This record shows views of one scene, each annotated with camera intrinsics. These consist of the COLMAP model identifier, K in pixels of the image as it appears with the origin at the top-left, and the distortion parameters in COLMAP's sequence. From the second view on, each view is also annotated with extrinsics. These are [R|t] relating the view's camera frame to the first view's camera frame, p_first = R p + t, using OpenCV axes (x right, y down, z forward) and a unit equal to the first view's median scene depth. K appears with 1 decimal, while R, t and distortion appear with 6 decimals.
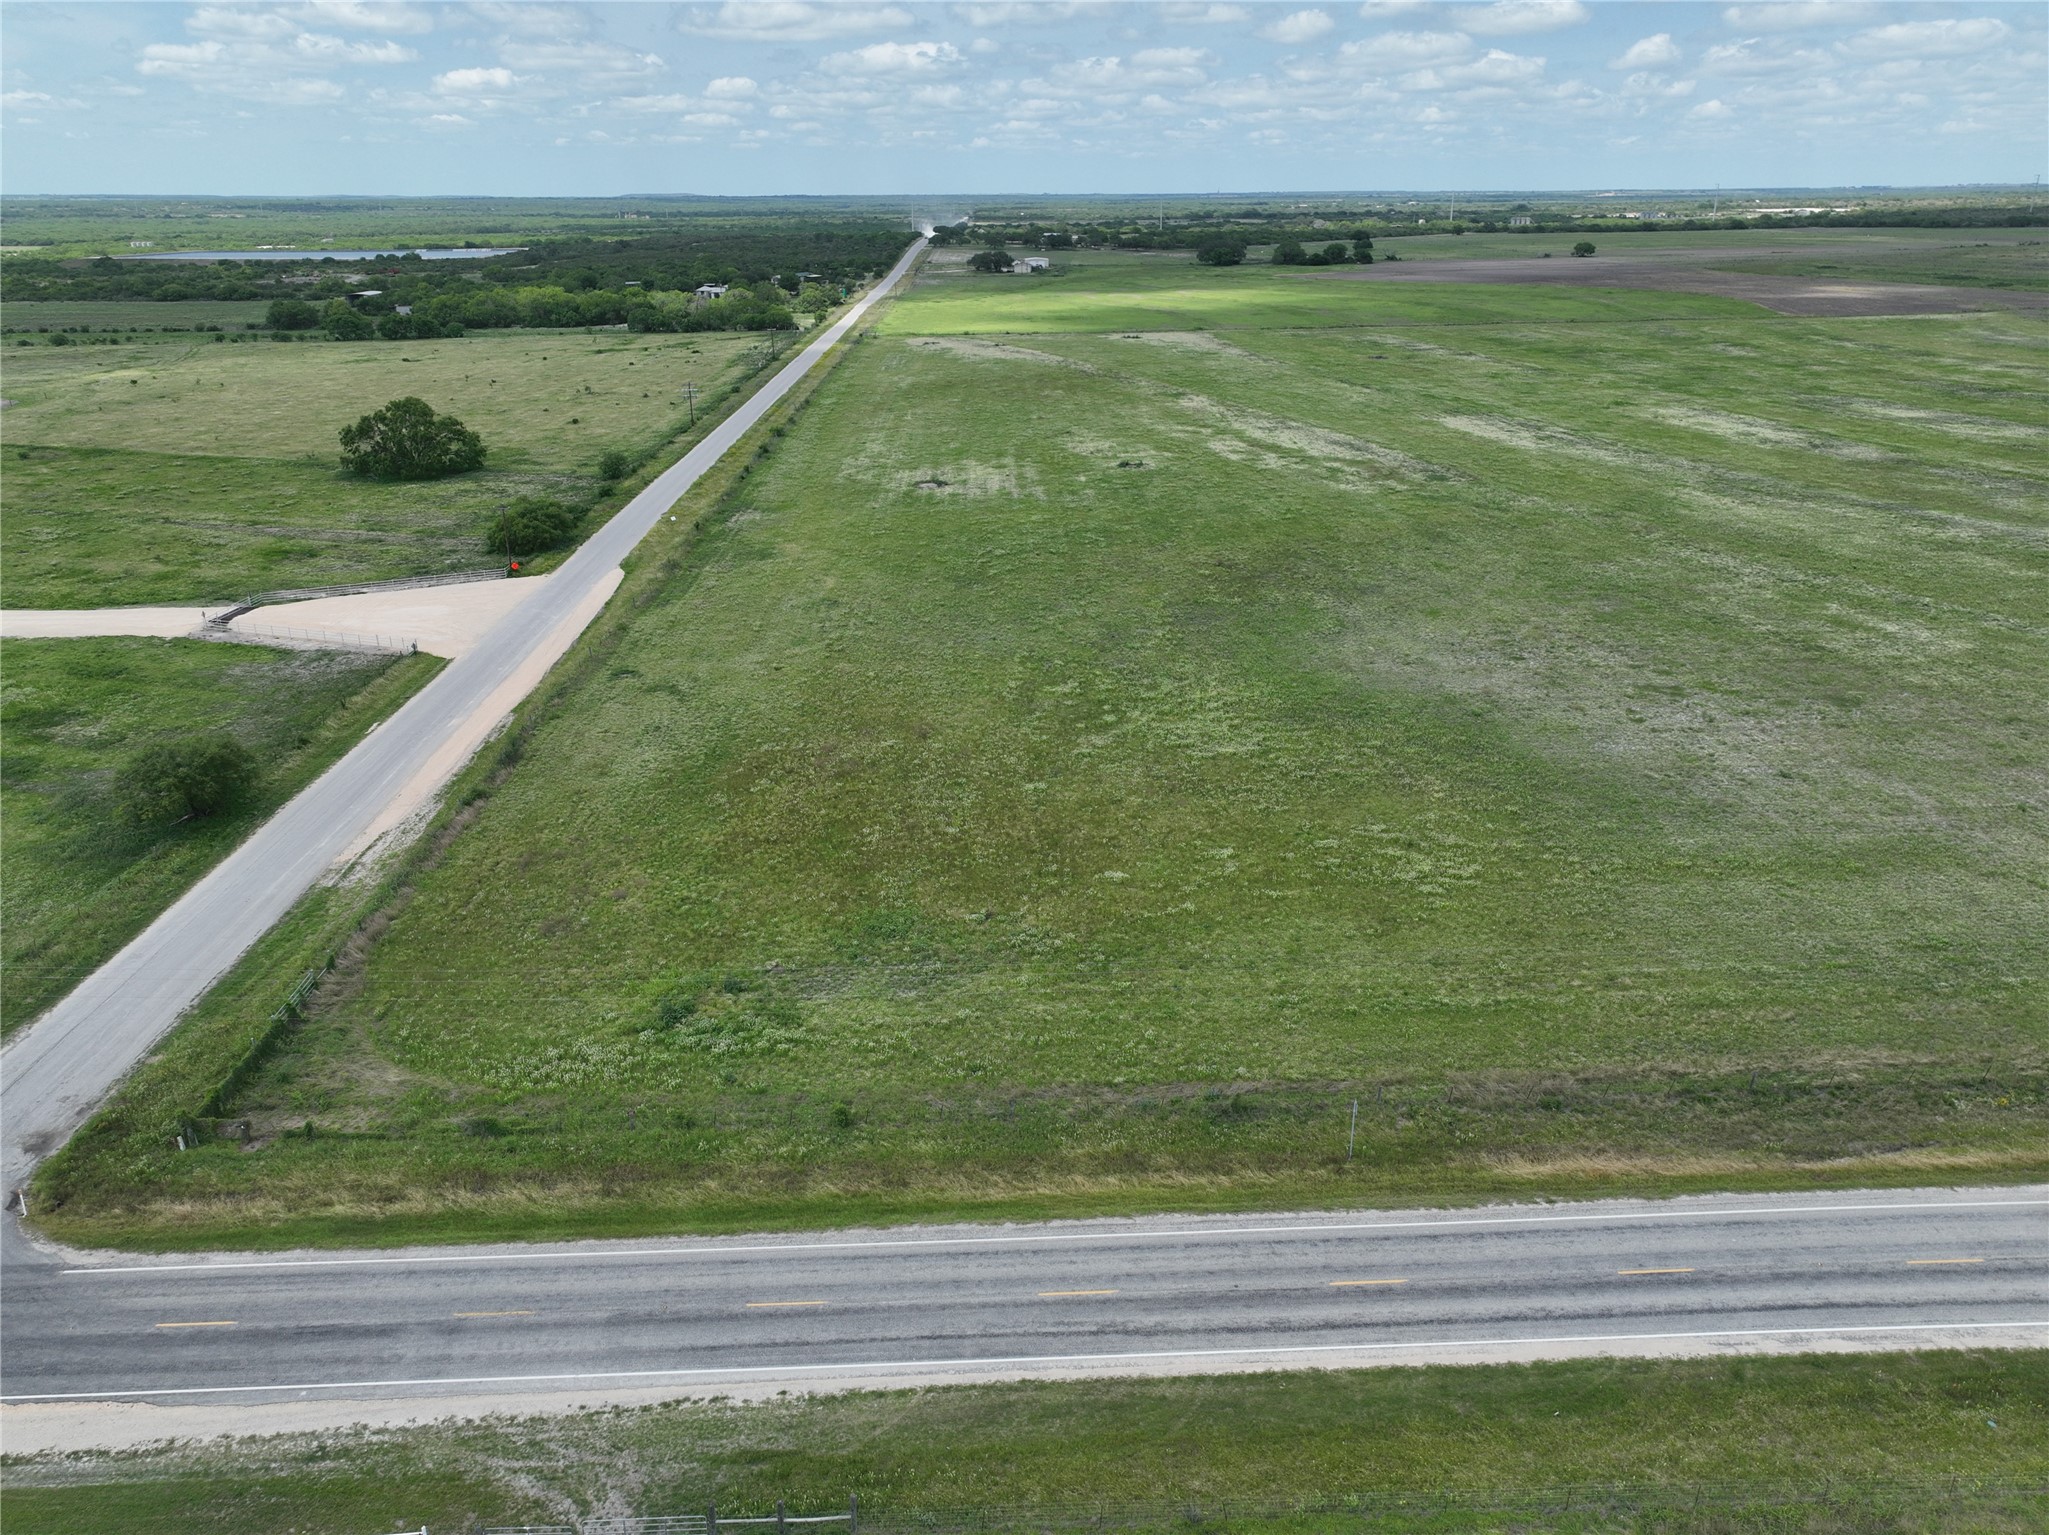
lens RADIAL K [[1463.2, 0, 1023.0], [0, 1463.2, 768.8], [0, 0, 1]] dist [-0.003094, 0.018561]
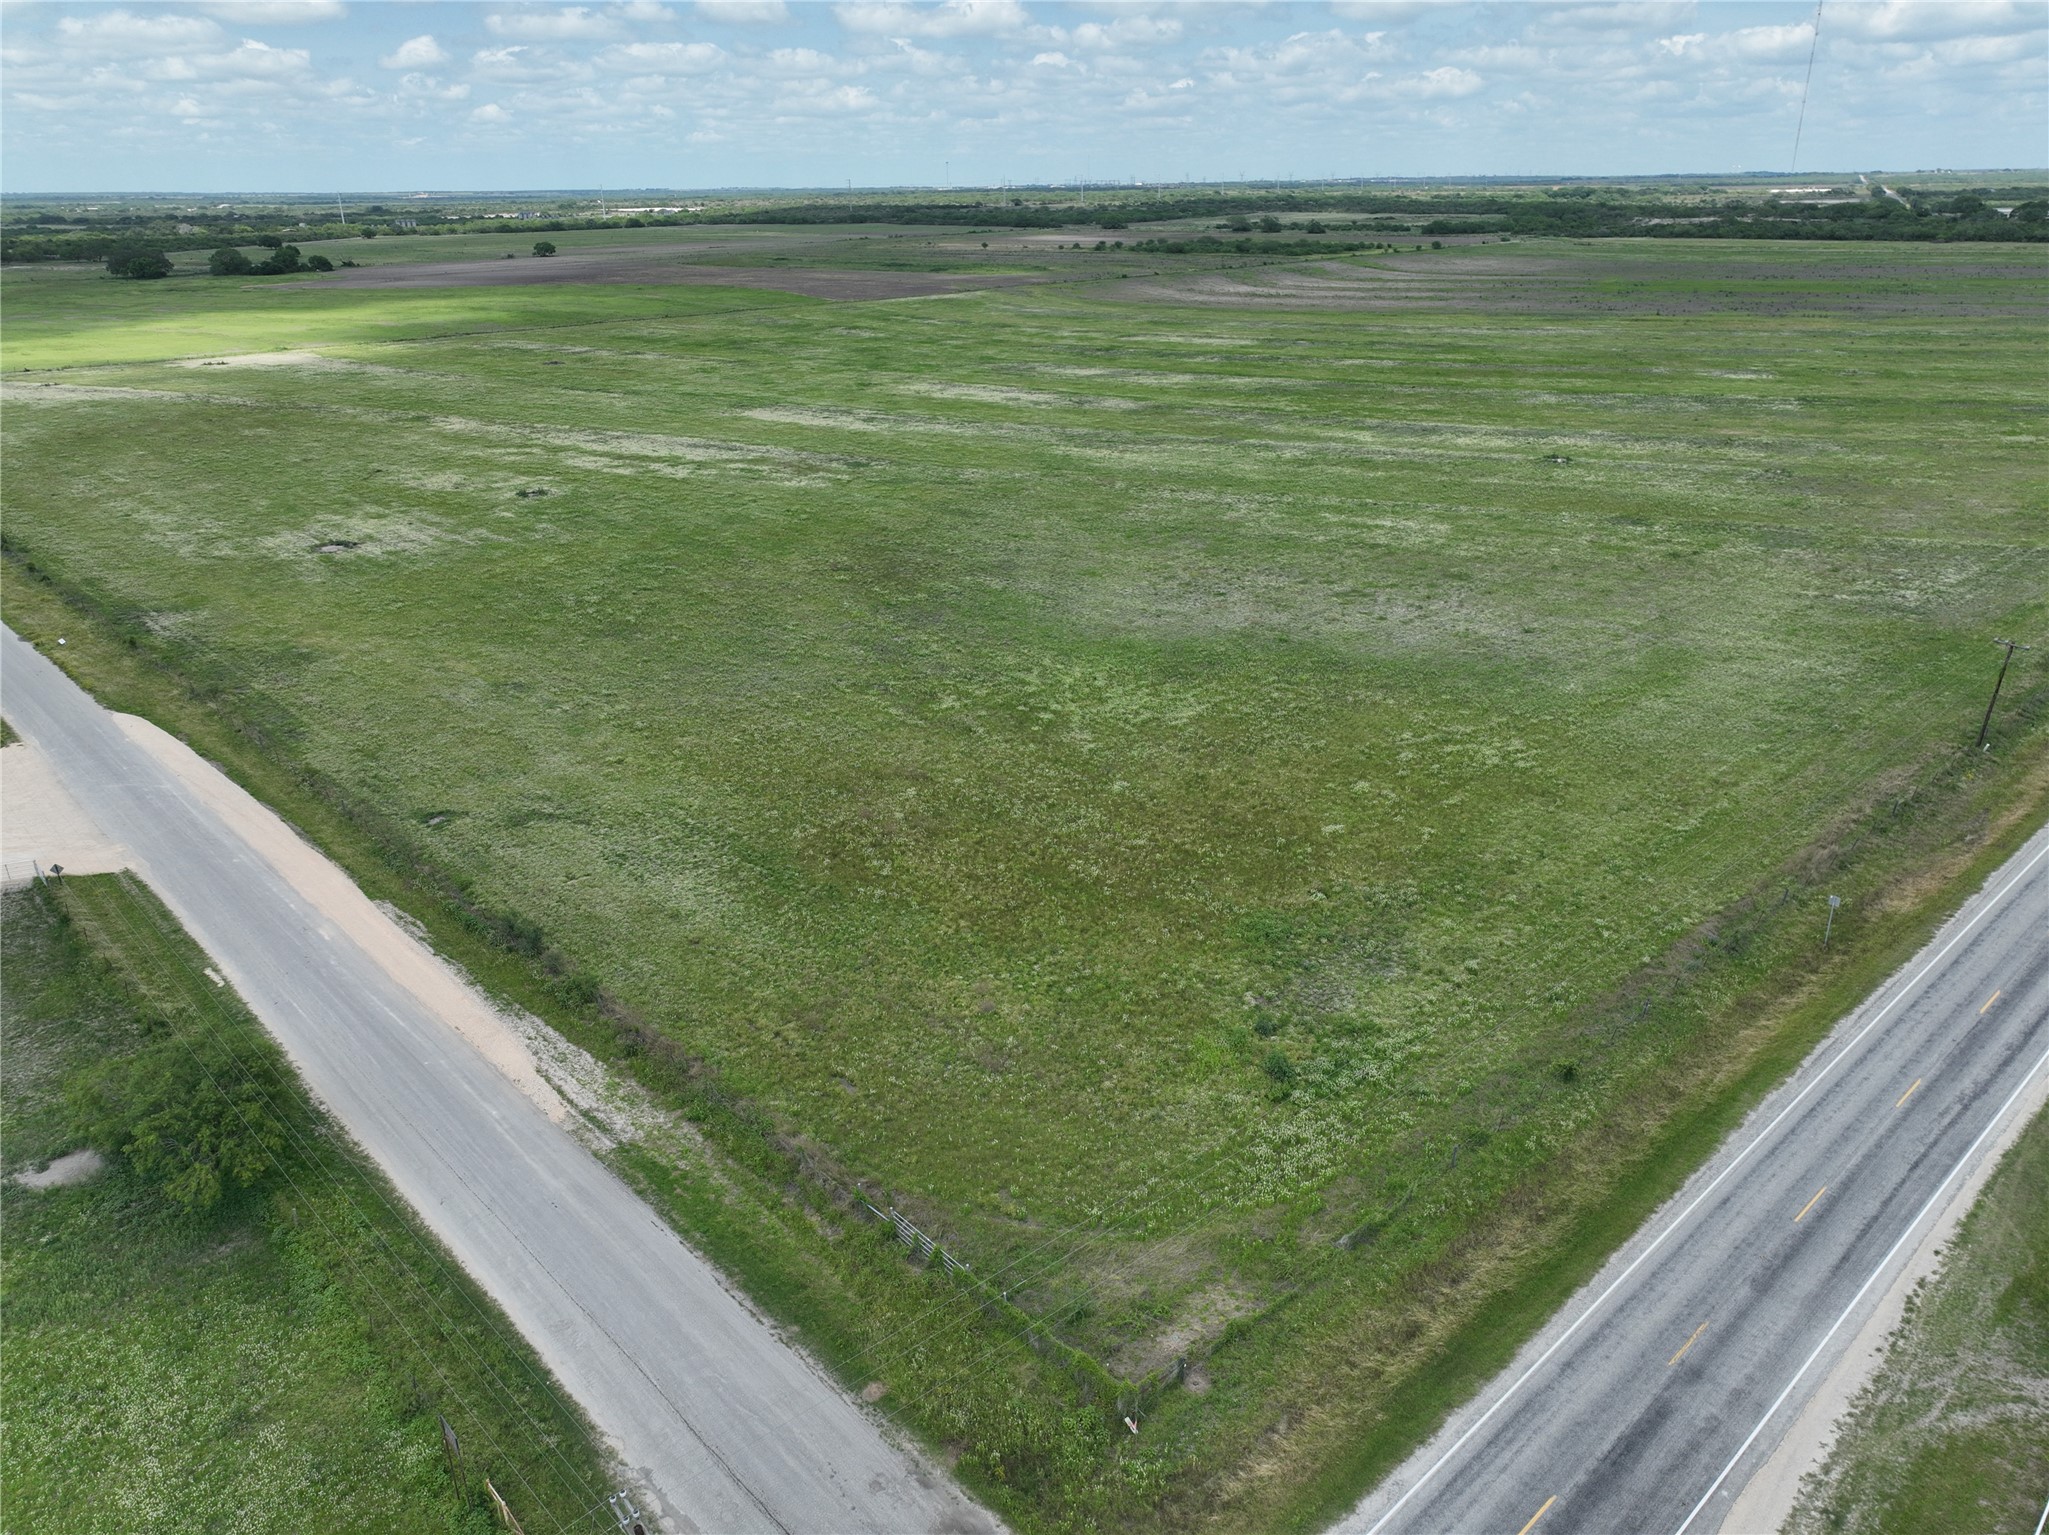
lens RADIAL K [[1463.2, 0, 1039.1], [0, 1463.2, 778.4], [0, 0, 1]] dist [-0.003094, 0.018561]
pose [[0.746864, -0.251359, 0.615641, -0.763284], [0.248419, 0.964243, 0.092319, -0.116734], [-0.616833, 0.083987, 0.782601, 0.310636]]
